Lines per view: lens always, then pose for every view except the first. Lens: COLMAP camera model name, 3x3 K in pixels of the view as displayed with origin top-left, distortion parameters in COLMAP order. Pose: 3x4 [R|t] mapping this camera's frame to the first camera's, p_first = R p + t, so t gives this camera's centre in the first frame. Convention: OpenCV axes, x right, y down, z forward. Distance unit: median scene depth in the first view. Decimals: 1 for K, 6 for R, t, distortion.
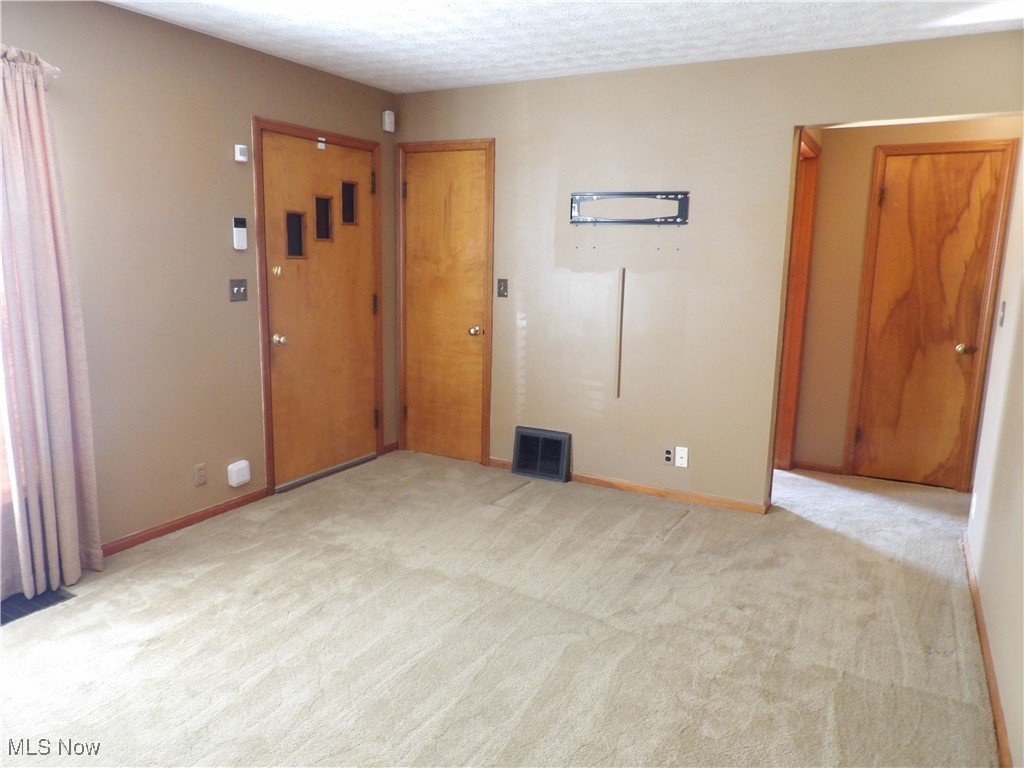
lens RADIAL K [[736.2, 0, 435.2], [0, 736.2, 374.7], [0, 0, 1]] dist [-0.030709, 0.047867]
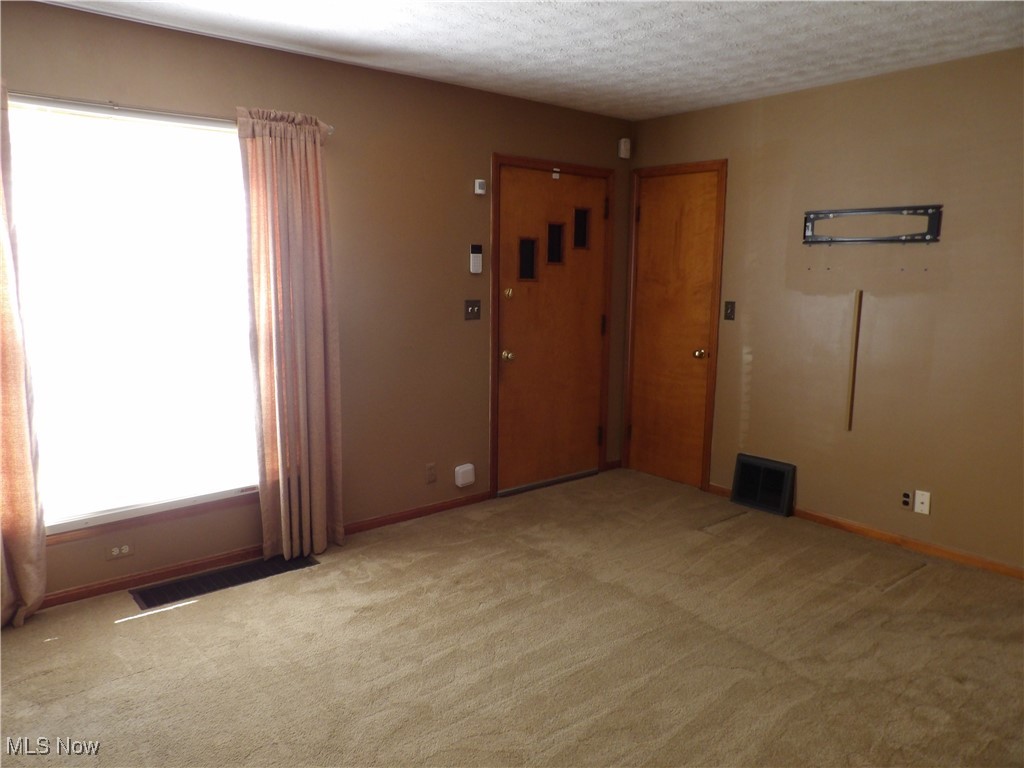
lens RADIAL K [[736.2, 0, 482.9], [0, 736.2, 375.8], [0, 0, 1]] dist [-0.030709, 0.047867]
pose [[0.929780, 0.043586, -0.365526, 0.166811], [-0.052971, 0.998473, -0.015680, 0.001190], [0.364285, 0.033942, 0.930669, -0.026288]]
